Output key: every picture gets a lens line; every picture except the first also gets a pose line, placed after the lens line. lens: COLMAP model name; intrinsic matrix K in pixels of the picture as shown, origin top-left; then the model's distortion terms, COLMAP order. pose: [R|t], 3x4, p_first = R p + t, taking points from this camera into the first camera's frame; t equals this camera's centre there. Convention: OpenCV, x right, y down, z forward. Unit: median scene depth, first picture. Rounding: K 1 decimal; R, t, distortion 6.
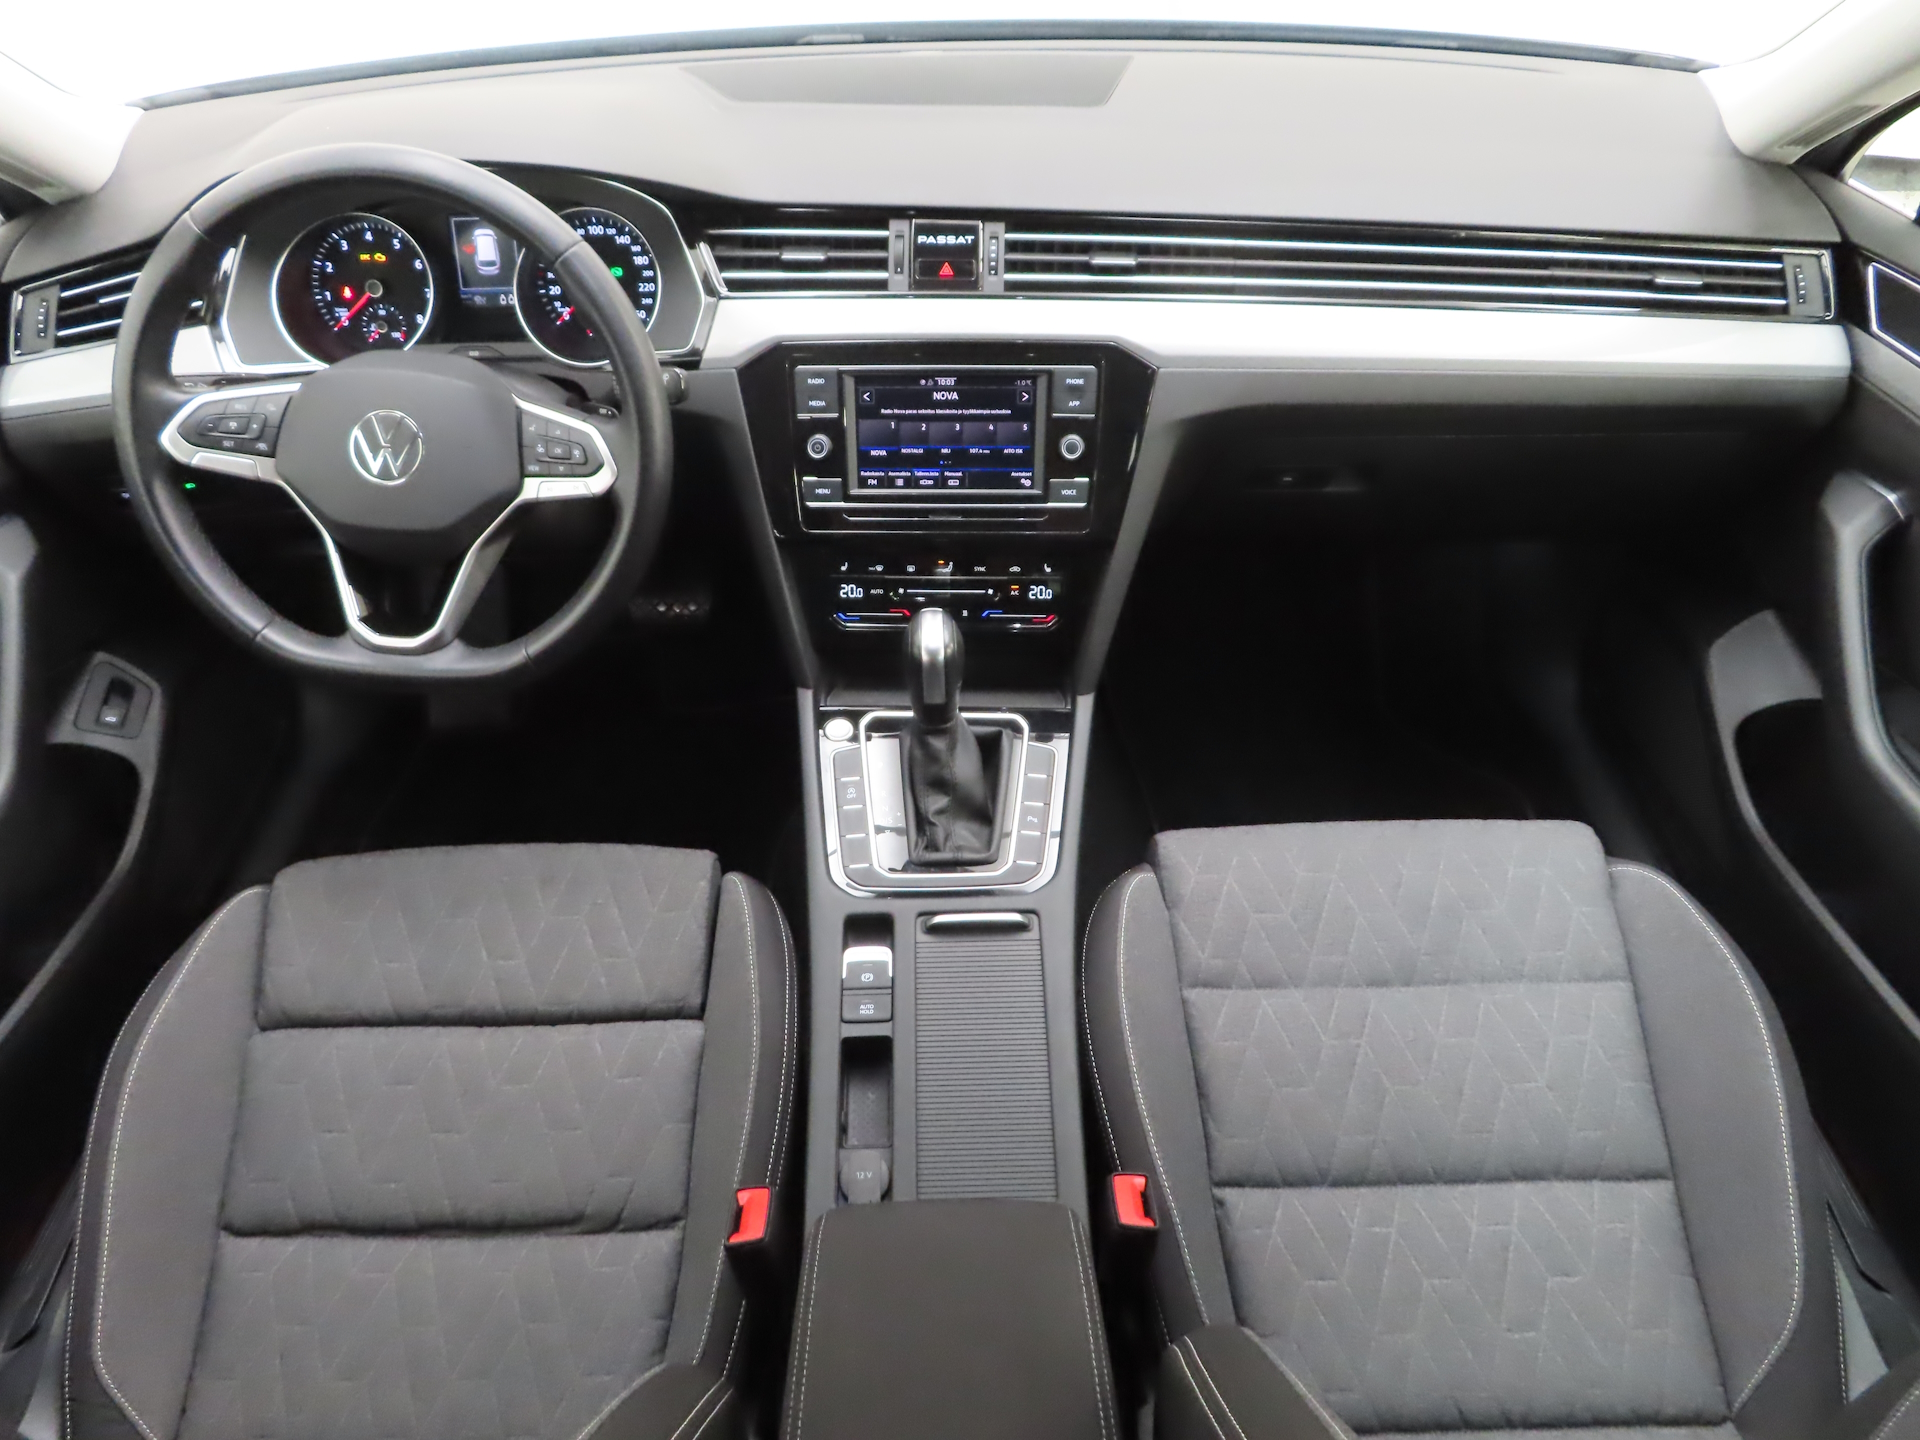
lens RADIAL K [[1400.9, 0, 956.6], [0, 1400.9, 721.1], [0, 0, 1]] dist [-0.014036, 0.012847]
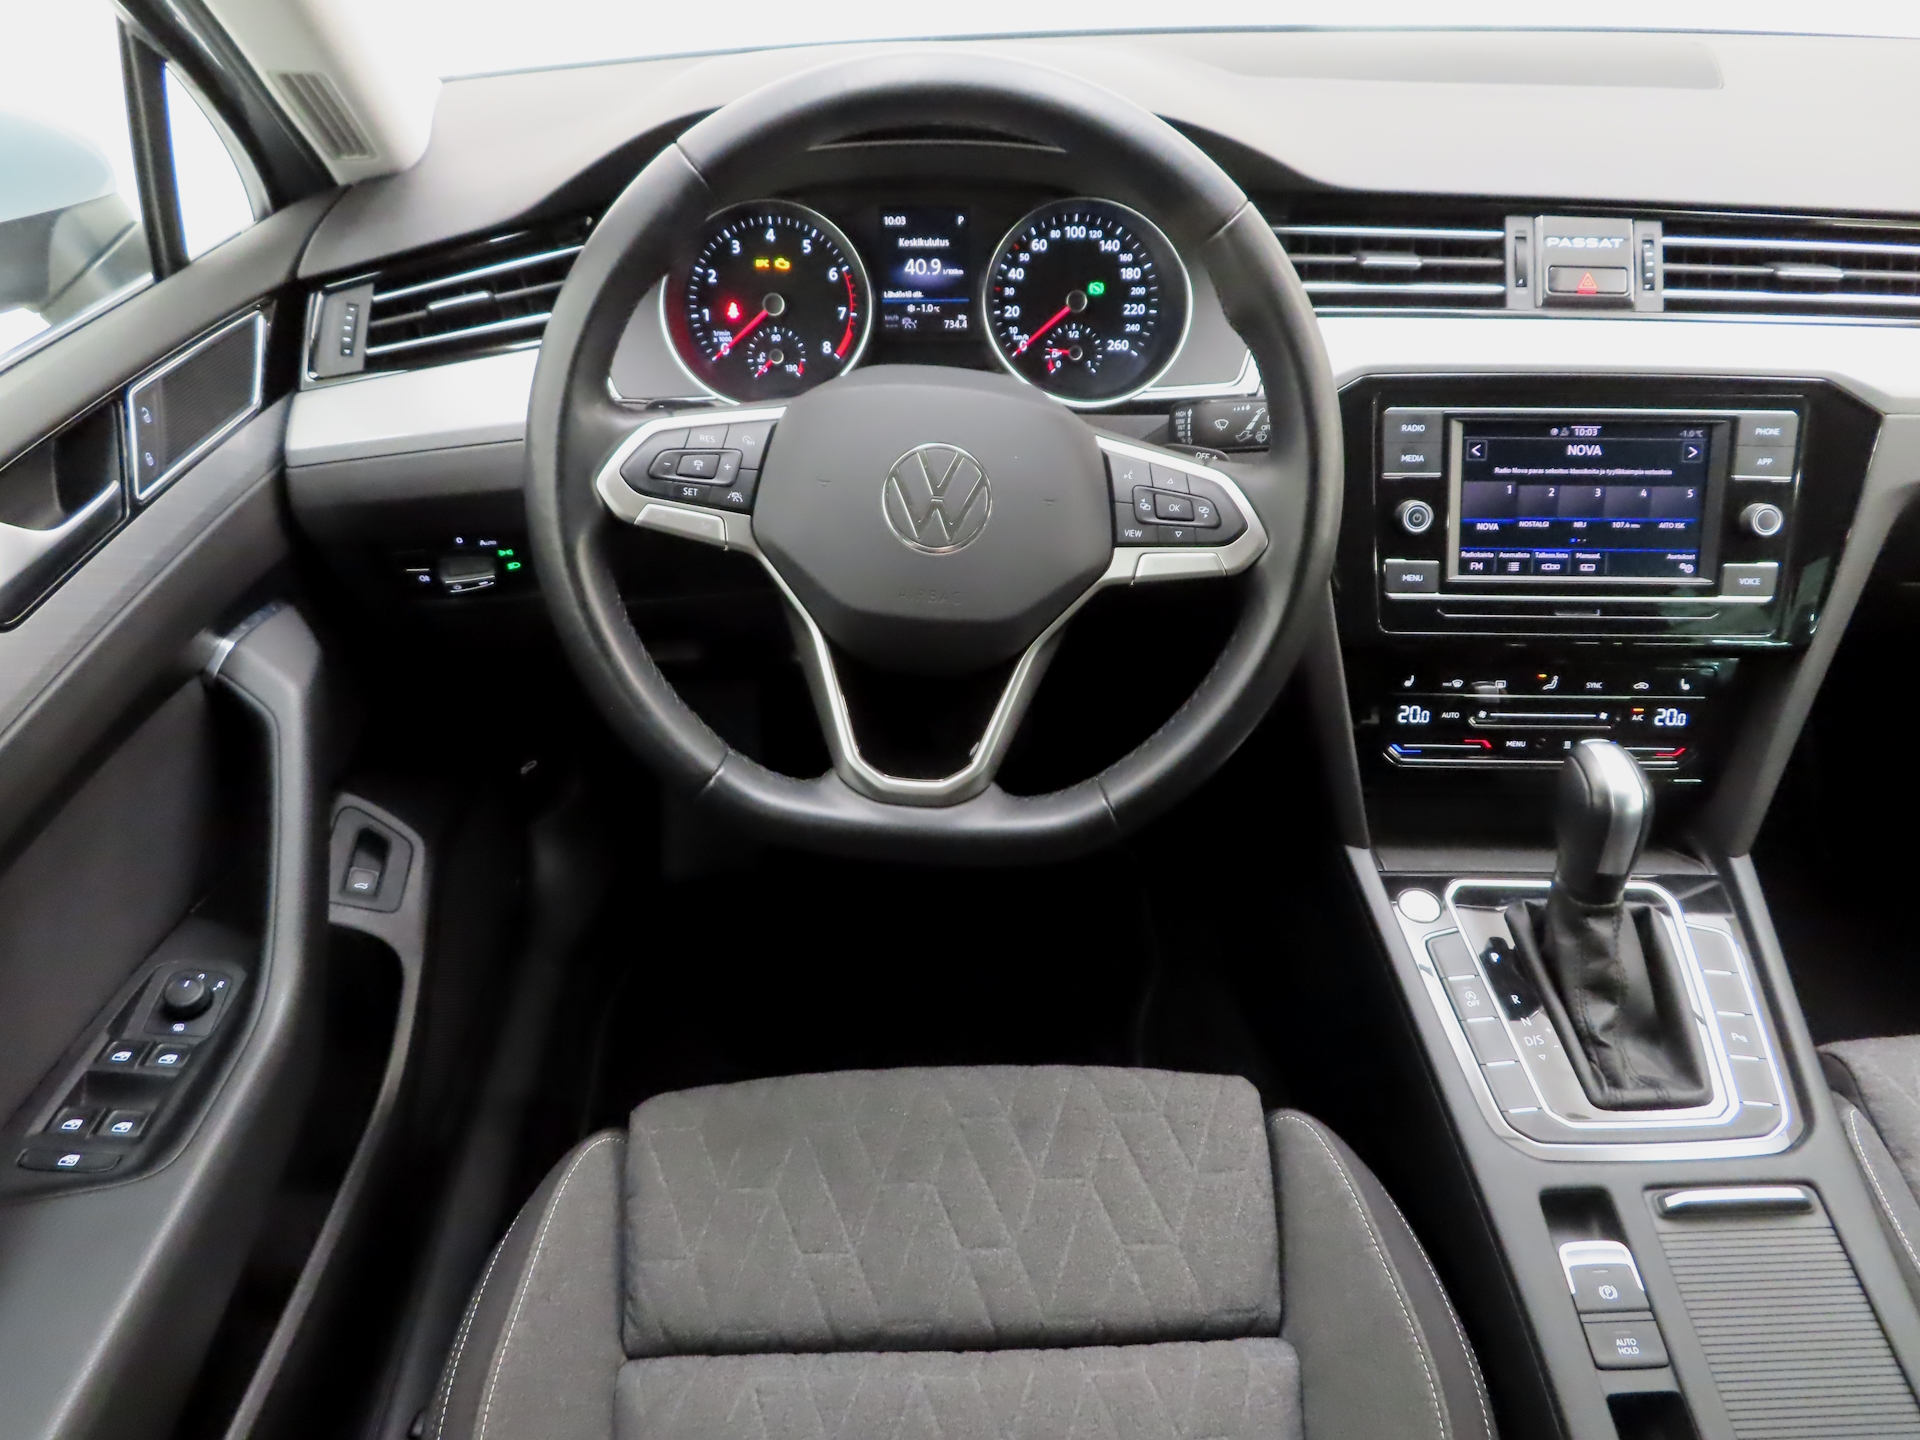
lens RADIAL K [[1400.9, 0, 957.5], [0, 1400.9, 714.6], [0, 0, 1]] dist [-0.014036, 0.012847]
pose [[0.999579, 0.003762, 0.028772, -0.359626], [-0.001143, 0.995896, -0.090503, -0.027842], [-0.028994, 0.090432, 0.995481, 0.294672]]
